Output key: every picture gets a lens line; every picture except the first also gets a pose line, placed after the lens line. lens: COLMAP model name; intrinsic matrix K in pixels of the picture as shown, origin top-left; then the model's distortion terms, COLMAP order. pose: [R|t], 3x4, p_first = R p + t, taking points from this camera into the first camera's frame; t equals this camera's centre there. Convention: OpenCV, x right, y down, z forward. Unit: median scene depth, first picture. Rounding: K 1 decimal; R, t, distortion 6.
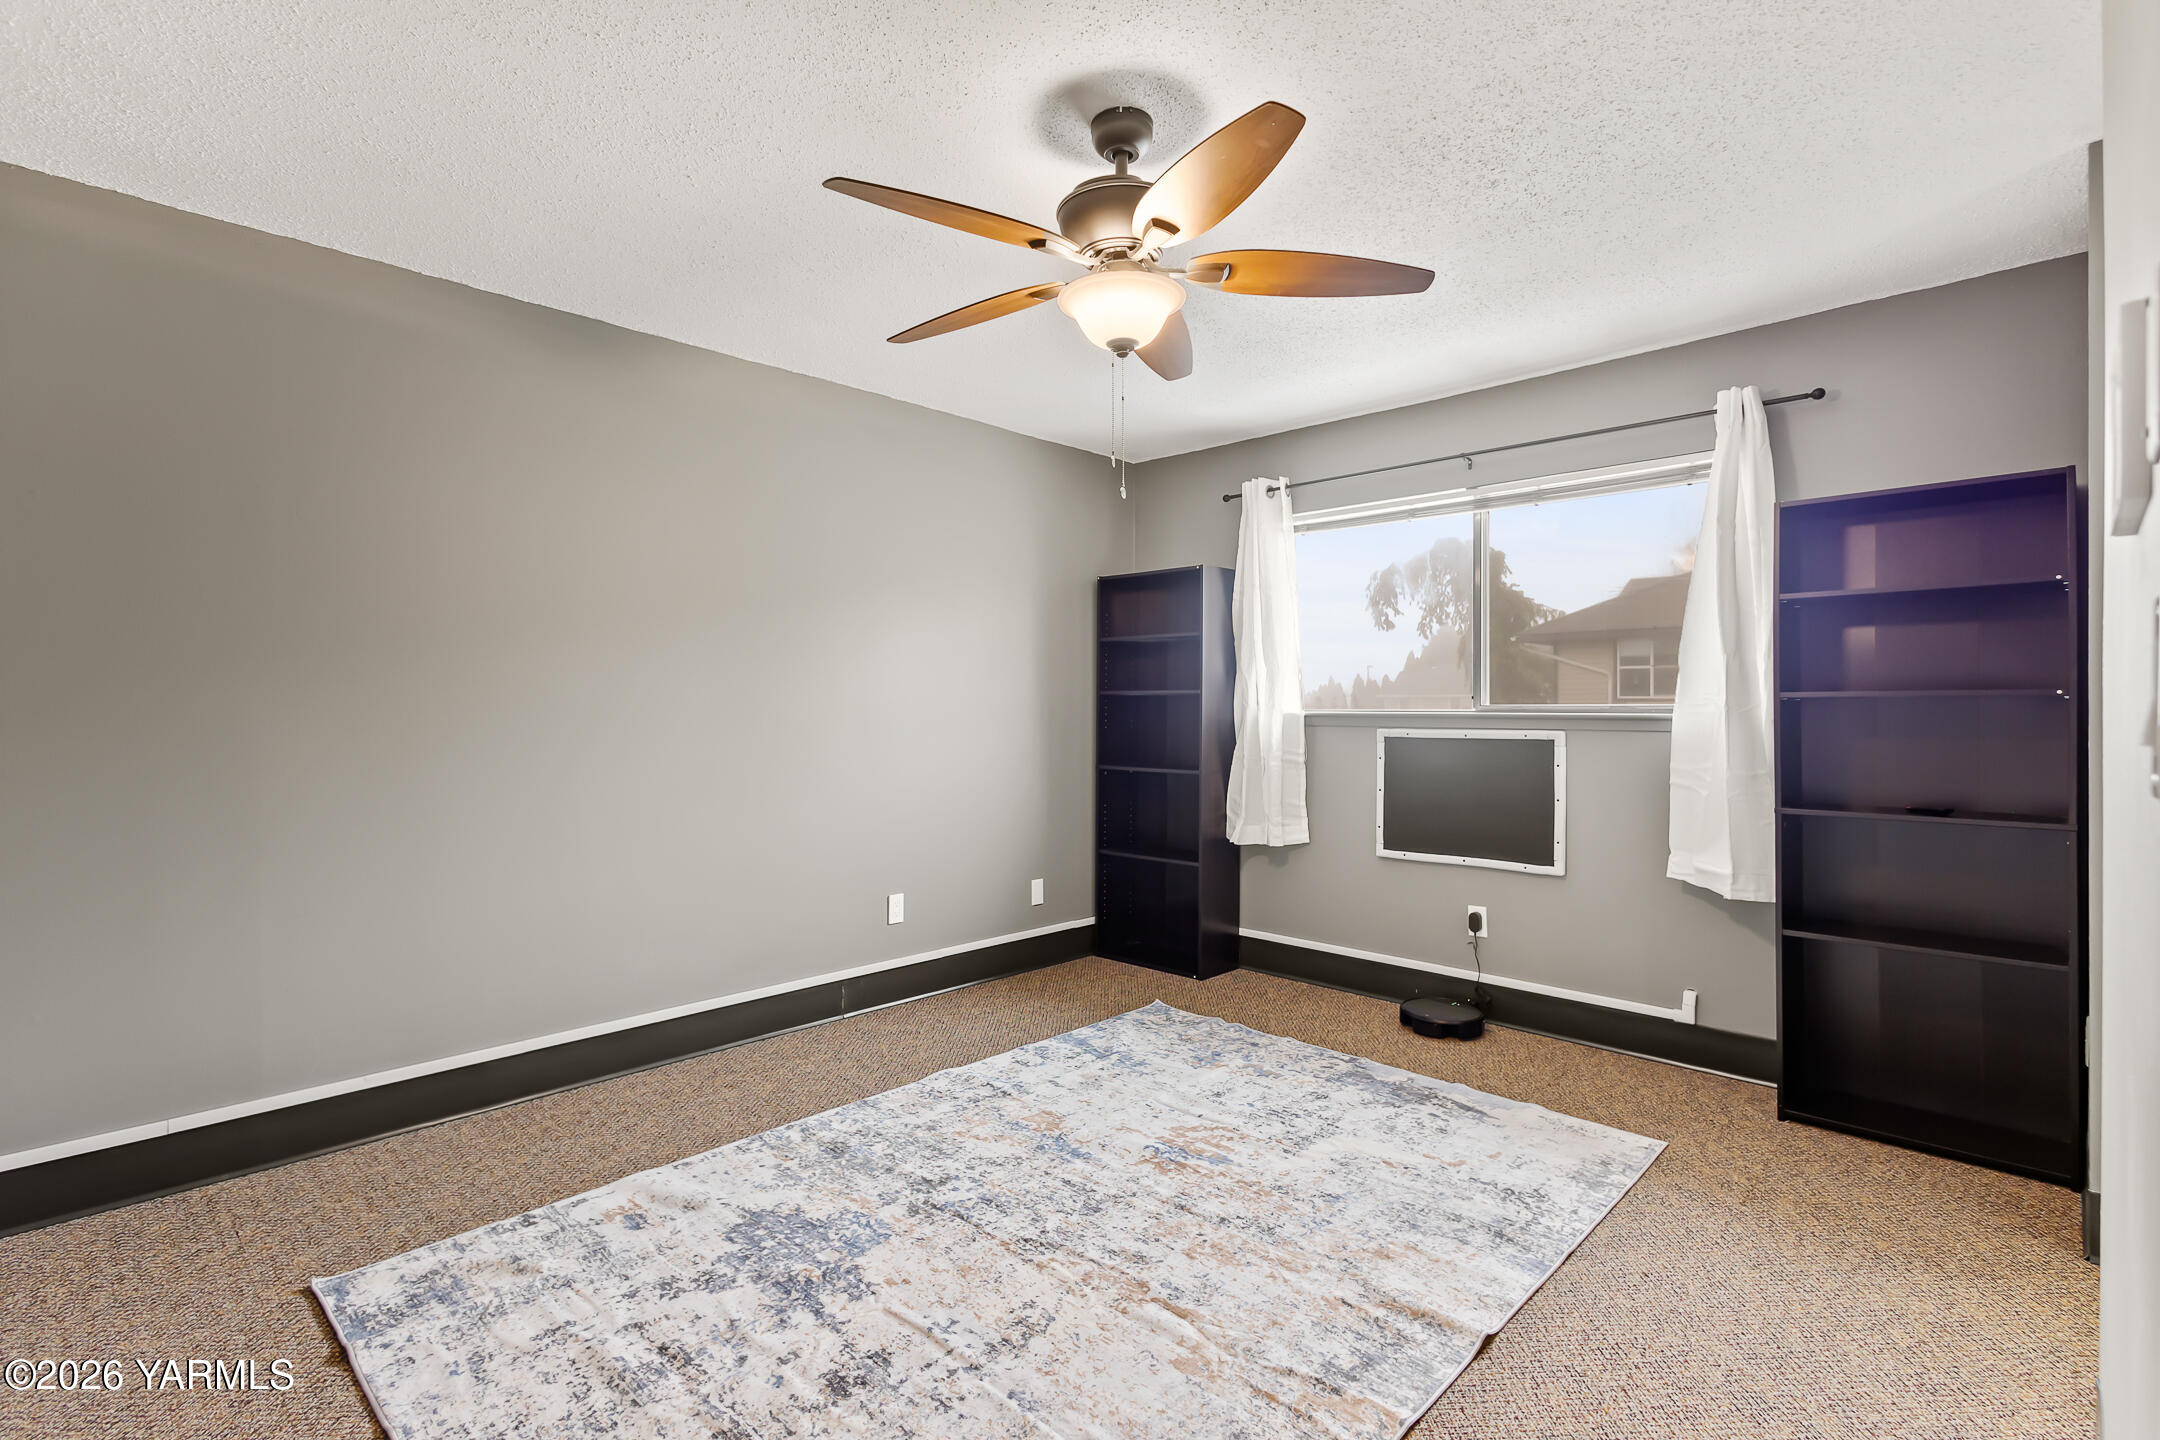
lens RADIAL K [[1035.6, 0, 1081.2], [0, 1035.6, 712.5], [0, 0, 1]] dist [0.023906, -0.009152]
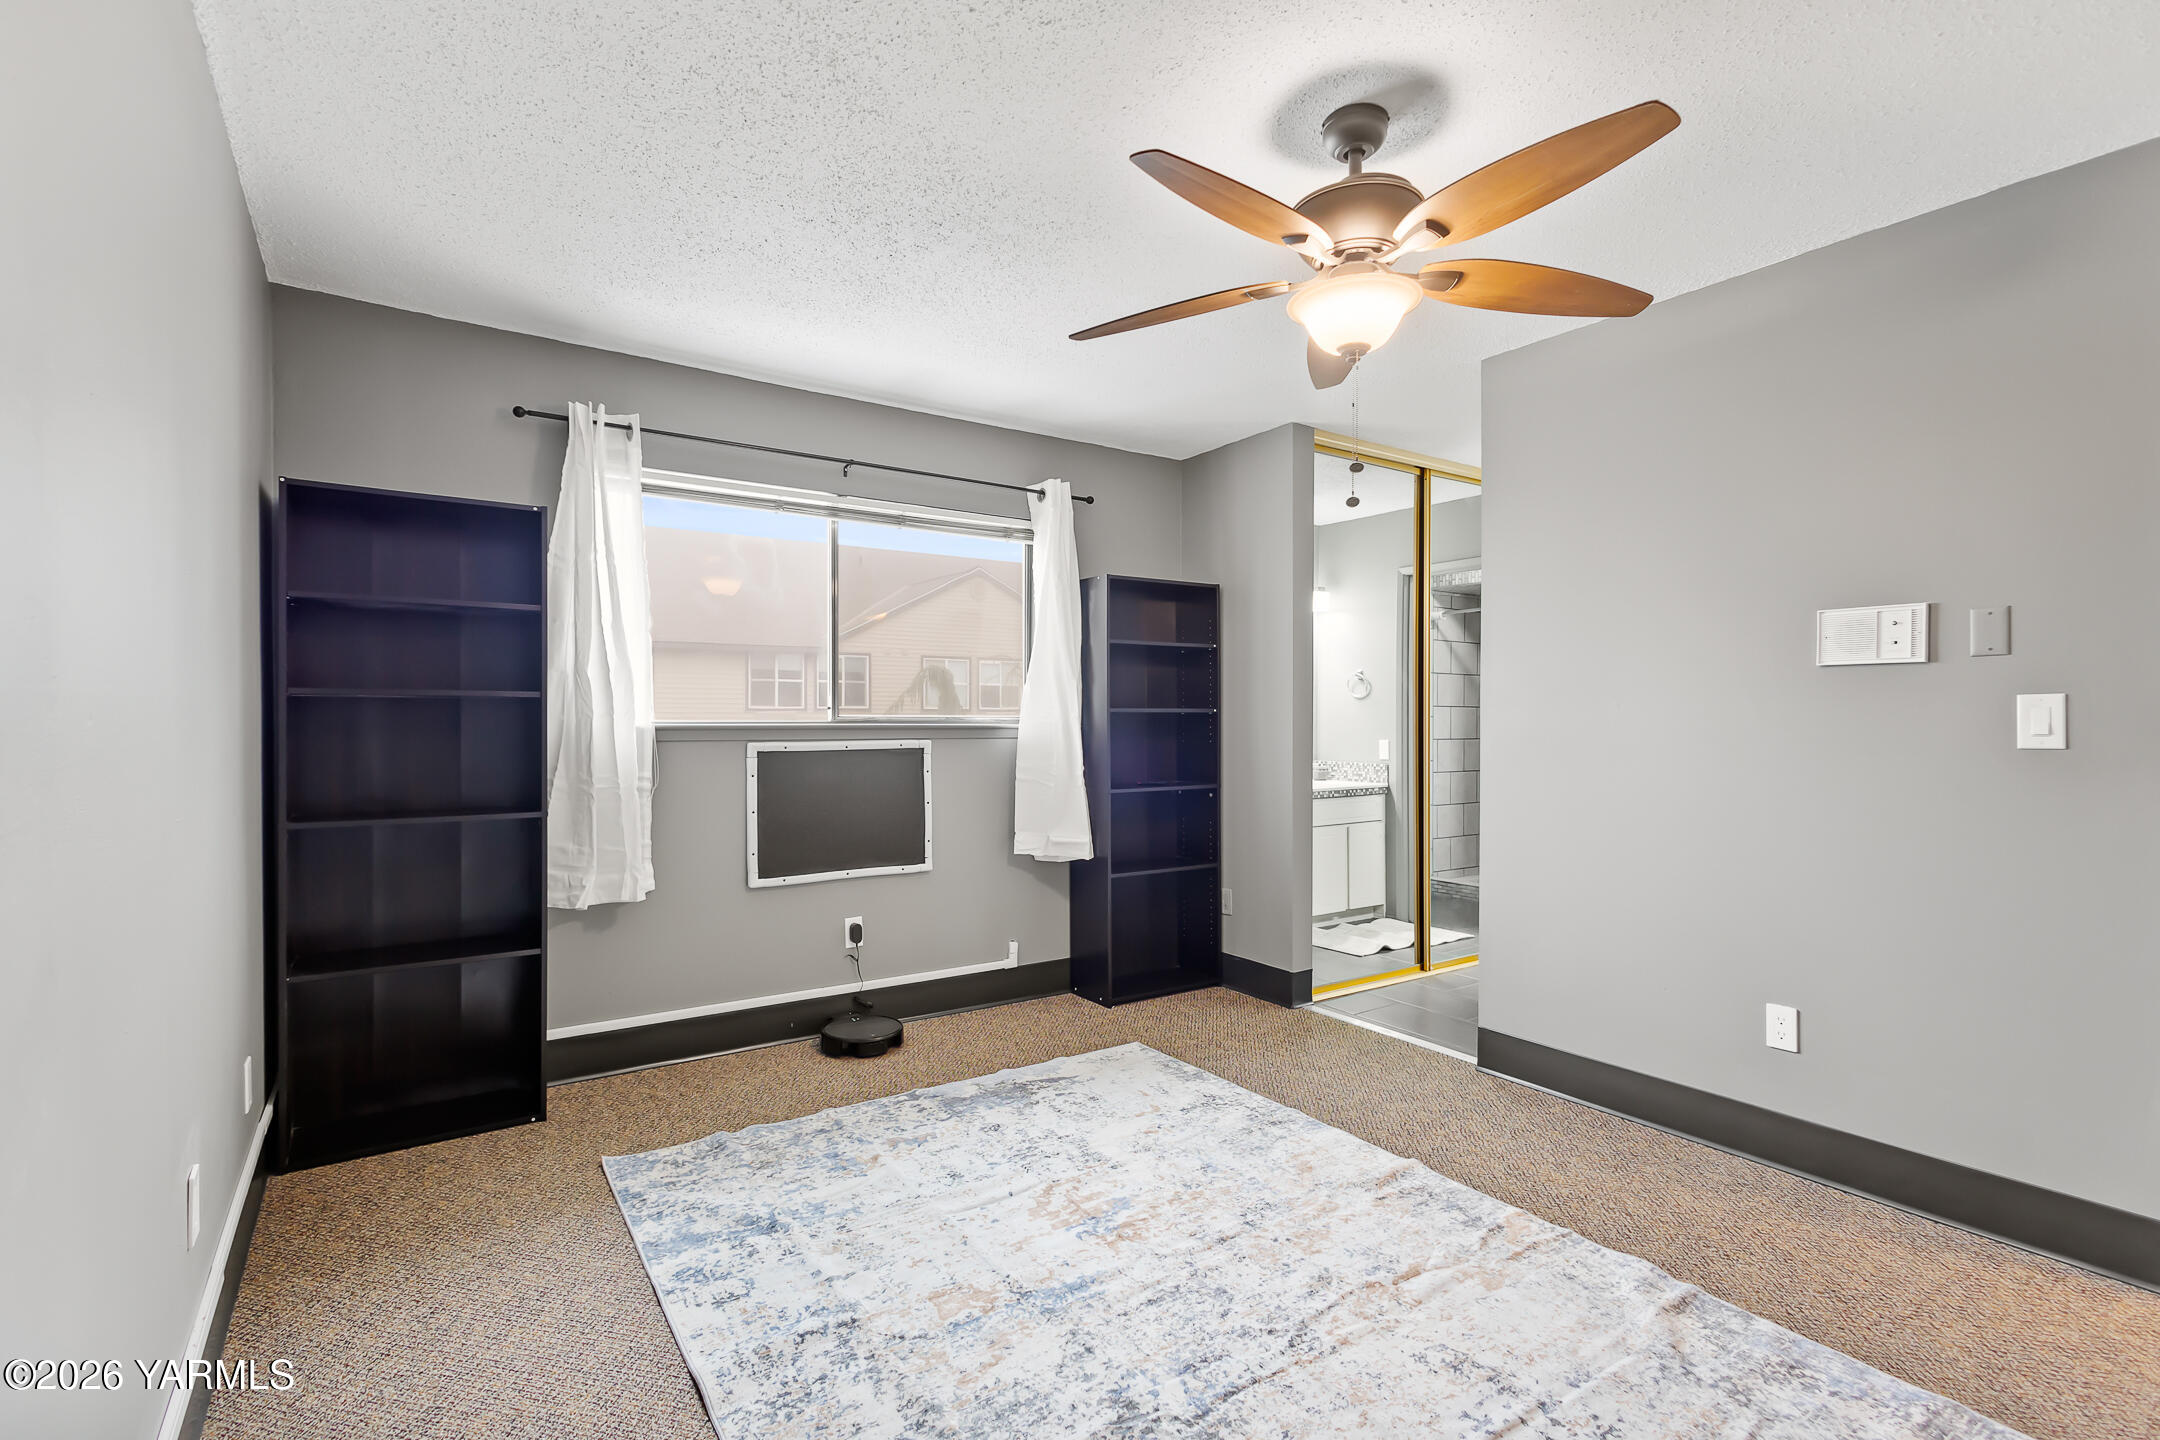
lens RADIAL K [[1010.6, 0, 1080.2], [0, 1010.6, 729.4], [0, 0, 1]] dist [0.004582, 0.000537]
pose [[0.186296, -0.010169, 0.982441, -0.637662], [0.003732, 0.999947, 0.009643, -0.003417], [-0.982487, 0.001870, 0.186324, 0.725133]]
